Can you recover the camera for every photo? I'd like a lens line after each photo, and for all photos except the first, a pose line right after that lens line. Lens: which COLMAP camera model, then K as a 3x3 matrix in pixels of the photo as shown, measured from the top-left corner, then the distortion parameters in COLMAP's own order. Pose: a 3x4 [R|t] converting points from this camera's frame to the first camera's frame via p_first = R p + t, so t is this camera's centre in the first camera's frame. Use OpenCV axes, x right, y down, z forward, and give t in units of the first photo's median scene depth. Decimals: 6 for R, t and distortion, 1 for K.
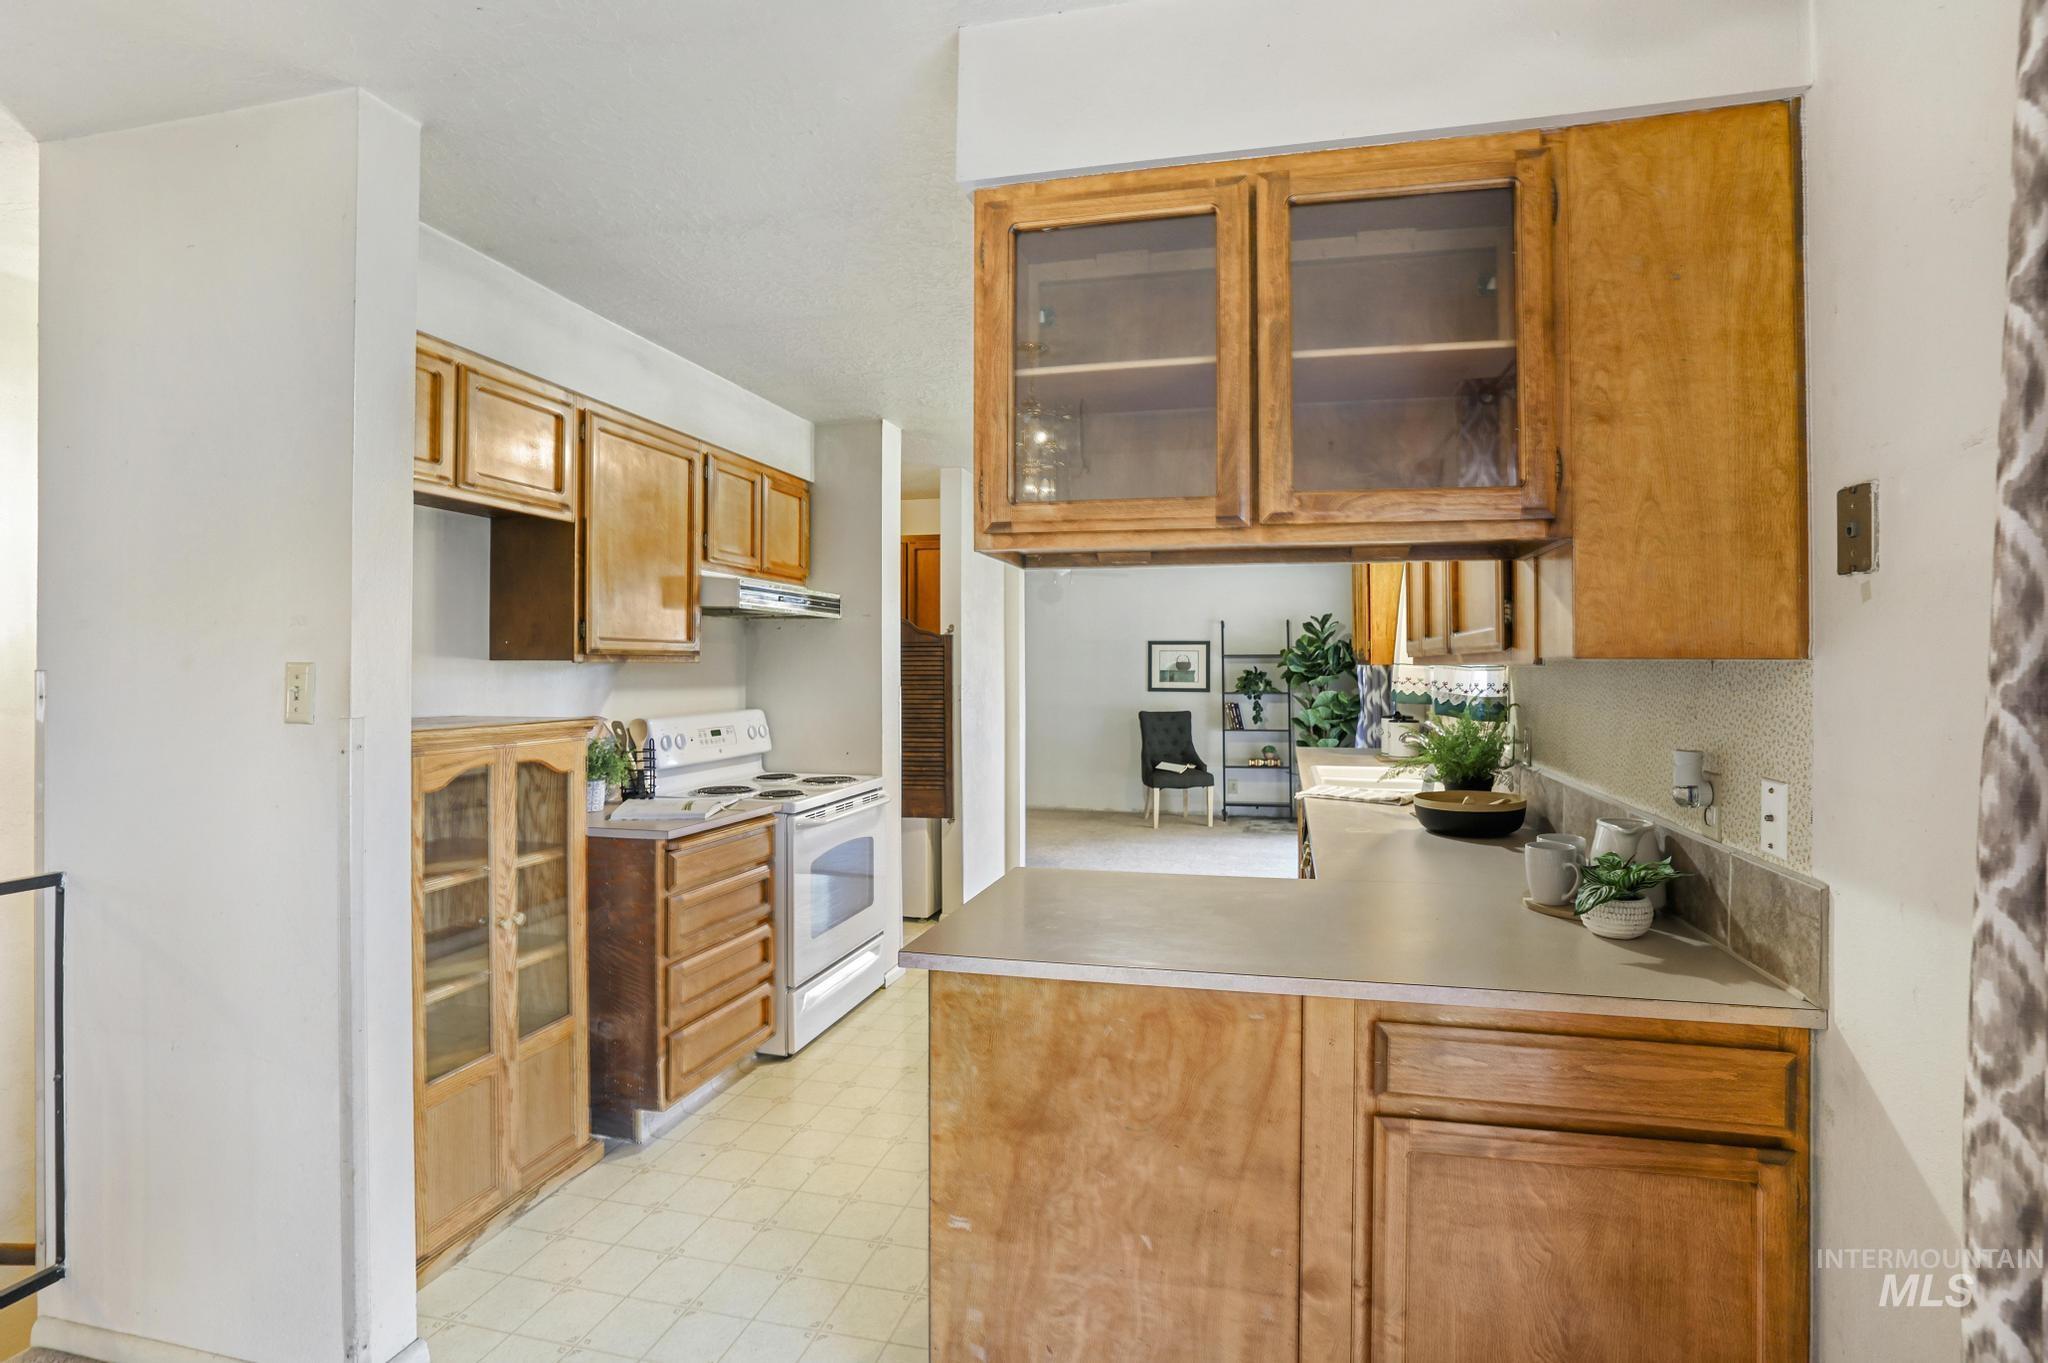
lens RADIAL K [[890.2, 0, 1016.1], [0, 890.2, 673.6], [0, 0, 1]] dist [-0.035912, 0.012099]
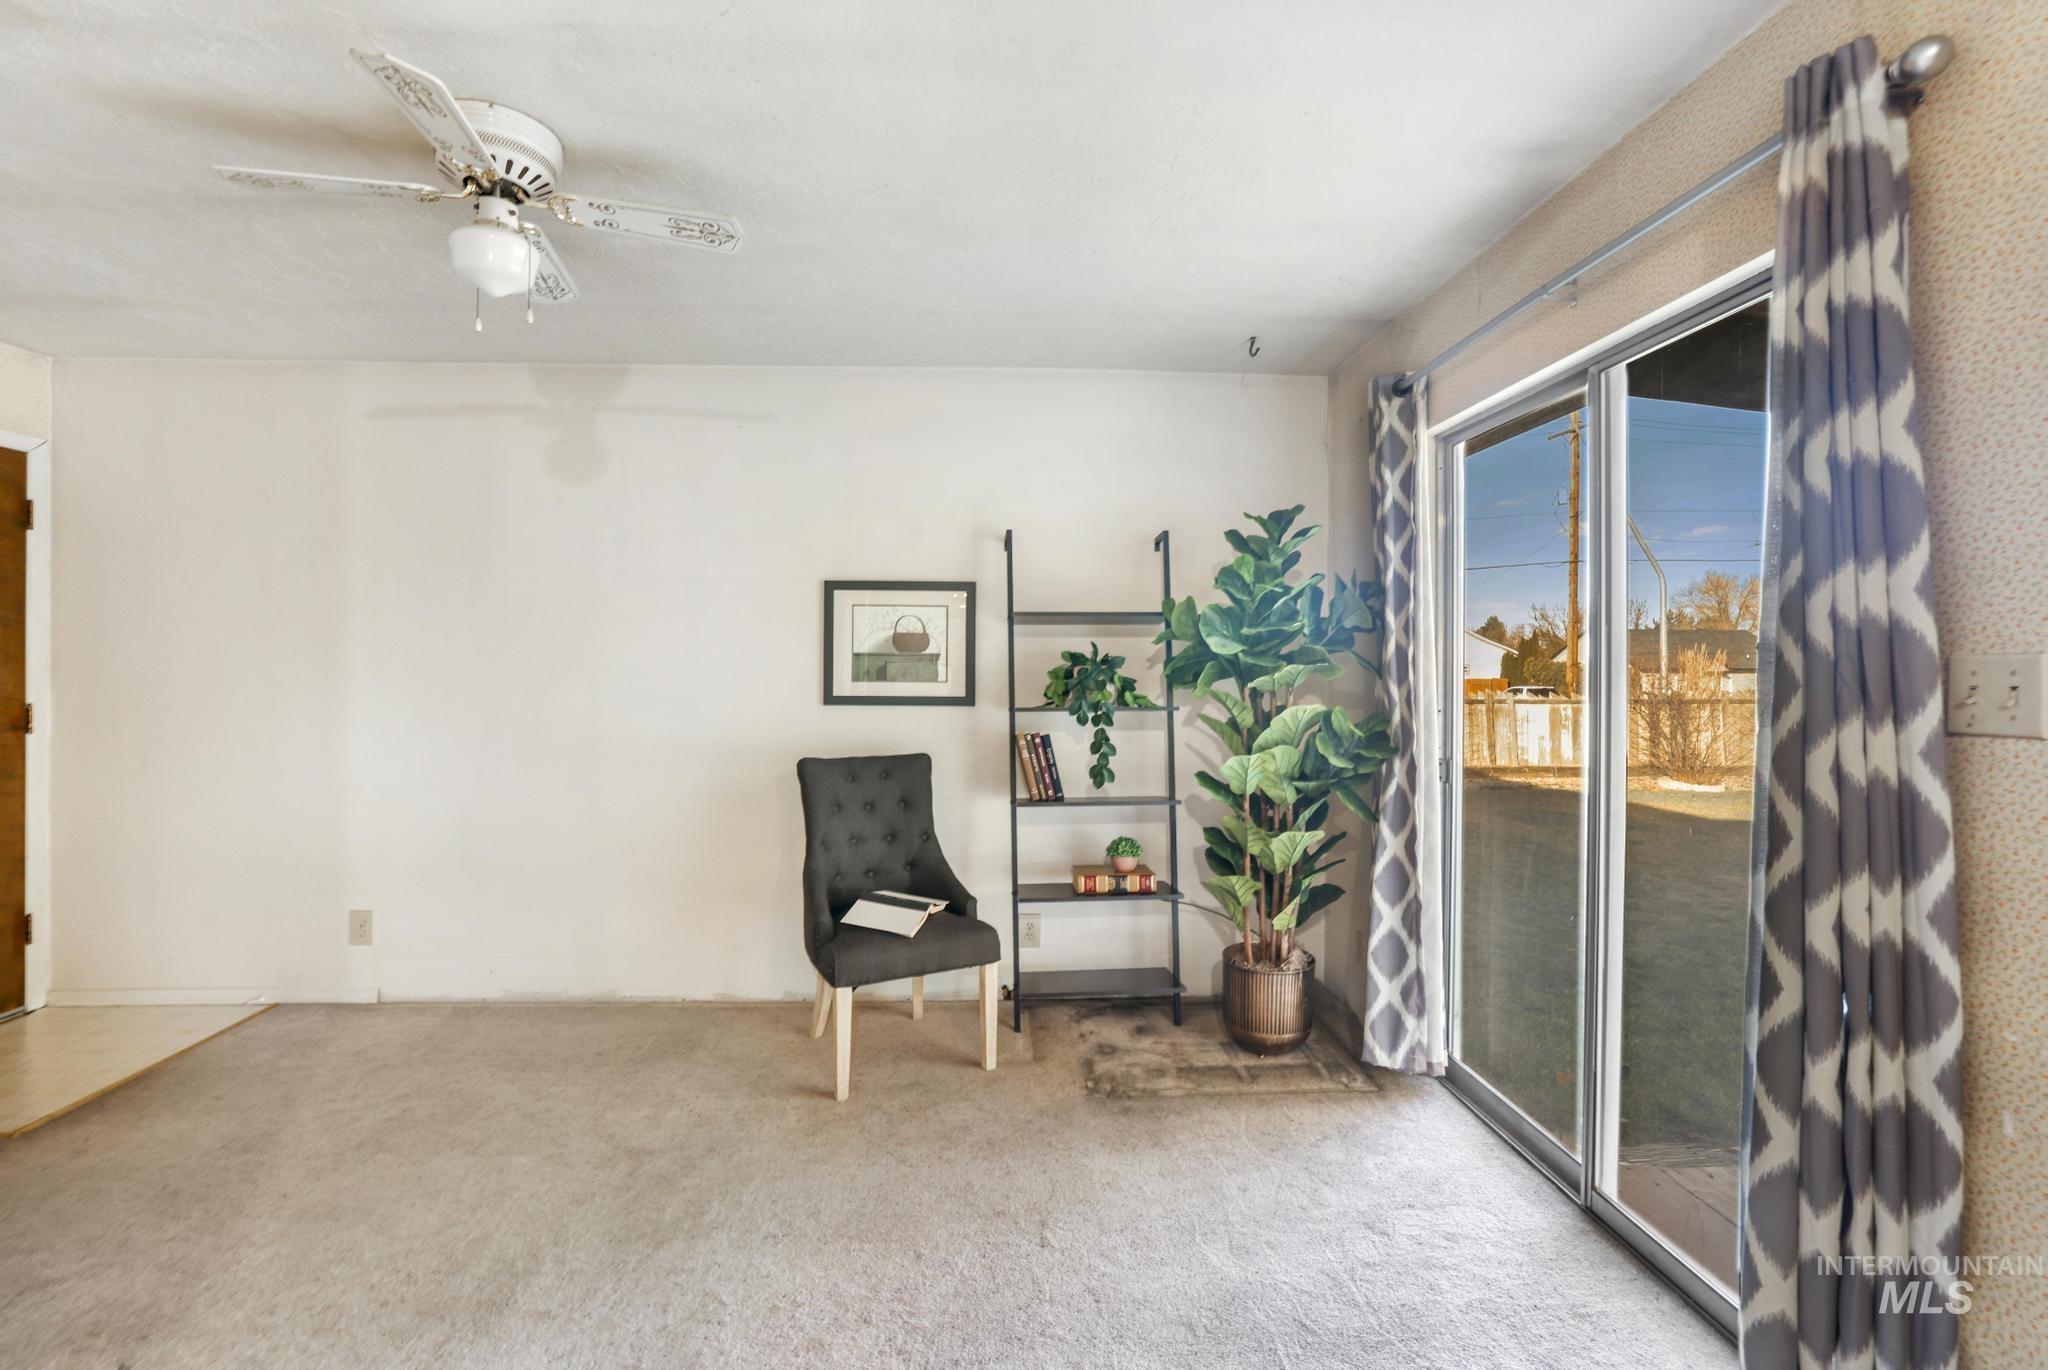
lens RADIAL K [[890.2, 0, 1016.1], [0, 890.2, 677.1], [0, 0, 1]] dist [-0.035912, 0.012099]
pose [[0.940616, 0.004850, 0.339437, 0.098876], [-0.005419, 0.999985, 0.000731, 0.007174], [-0.339428, -0.002527, 0.940629, 0.624175]]
